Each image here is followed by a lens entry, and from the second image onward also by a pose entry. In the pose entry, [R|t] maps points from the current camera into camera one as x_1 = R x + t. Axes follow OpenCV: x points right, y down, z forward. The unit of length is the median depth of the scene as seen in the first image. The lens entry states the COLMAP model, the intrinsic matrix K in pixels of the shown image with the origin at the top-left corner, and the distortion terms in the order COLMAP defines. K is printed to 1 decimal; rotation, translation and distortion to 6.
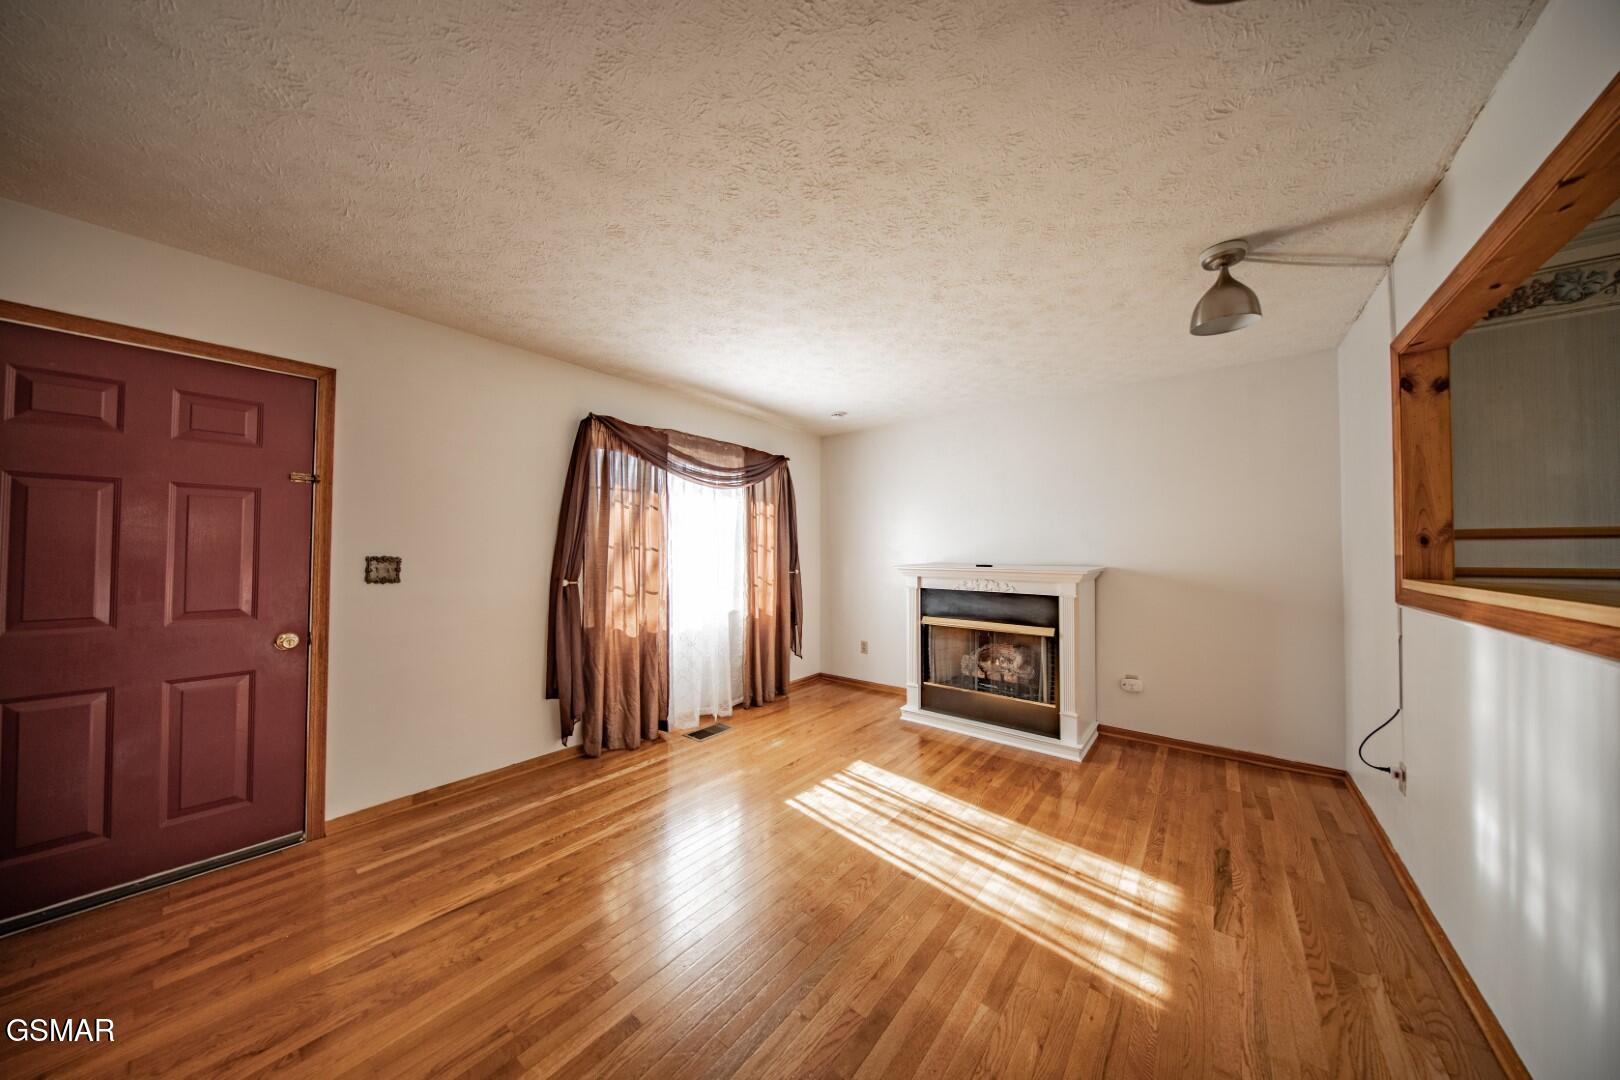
lens RADIAL K [[517.2, 0, 806.6], [0, 517.2, 544.6], [0, 0, 1]] dist [-0.000827, -0.000245]
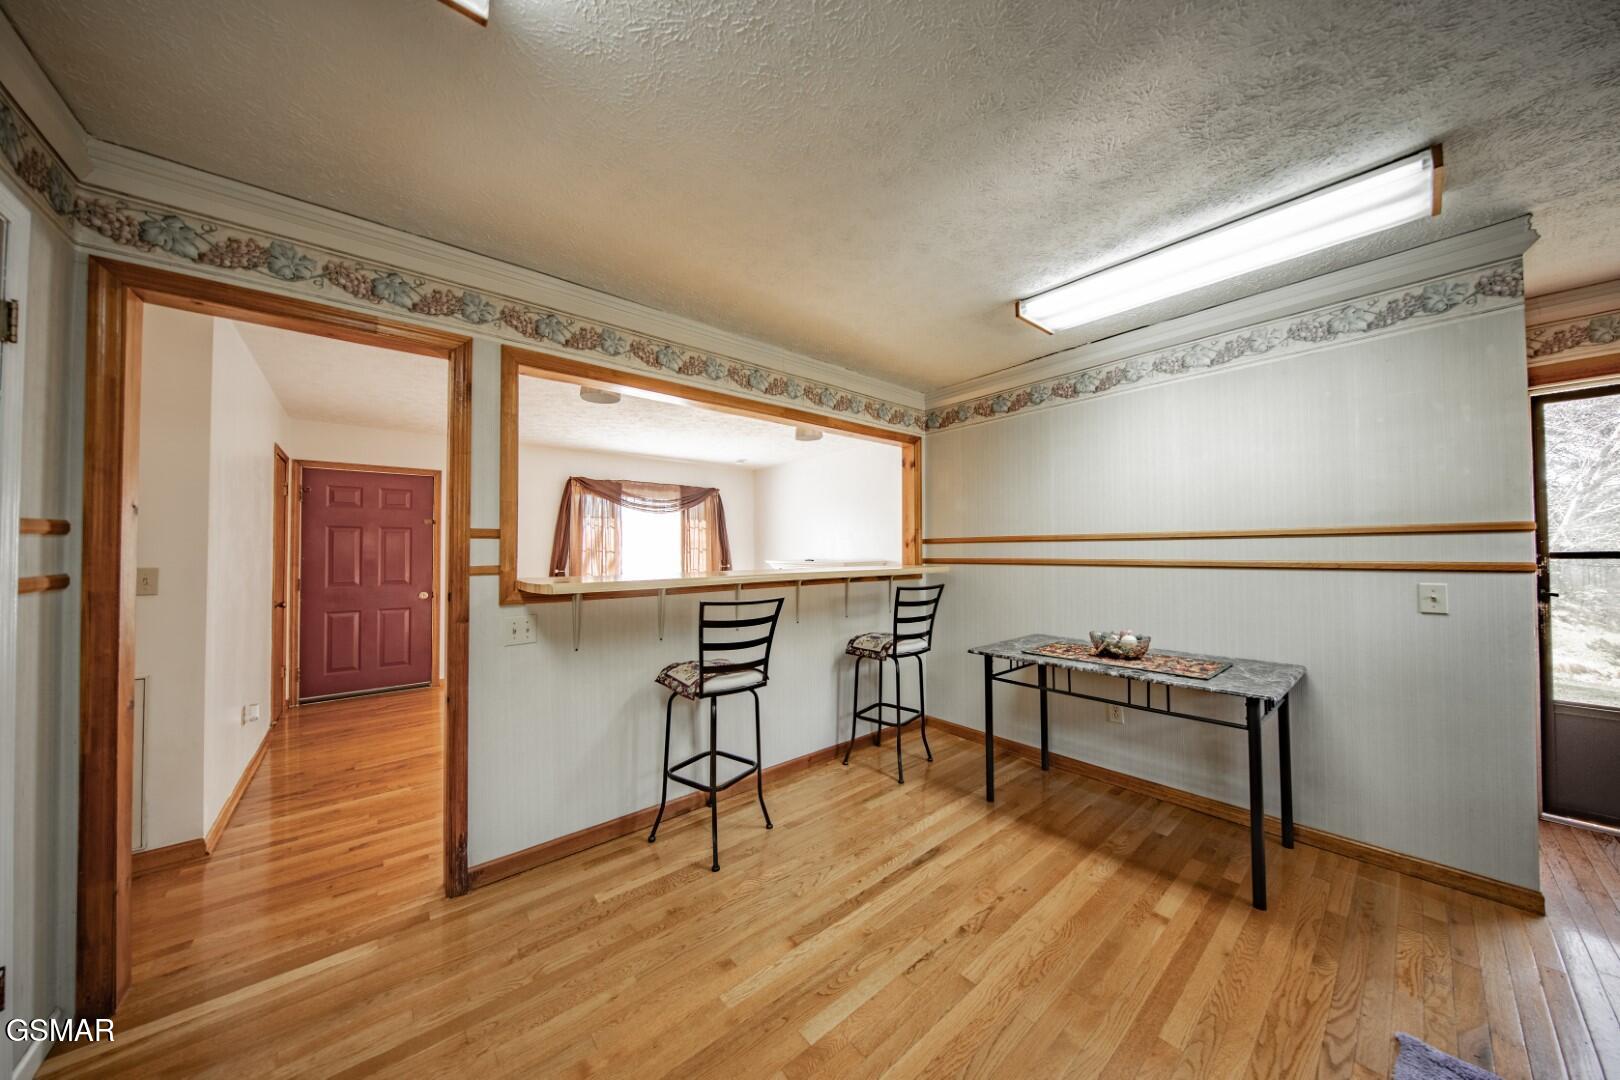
lens RADIAL K [[517.2, 0, 813.6], [0, 517.2, 543.1], [0, 0, 1]] dist [-0.000827, -0.000245]
pose [[0.980178, -0.013454, -0.197662, 0.648031], [0.013715, 0.999906, -0.000049, -0.009800], [0.197644, -0.002663, 0.980270, -0.507133]]
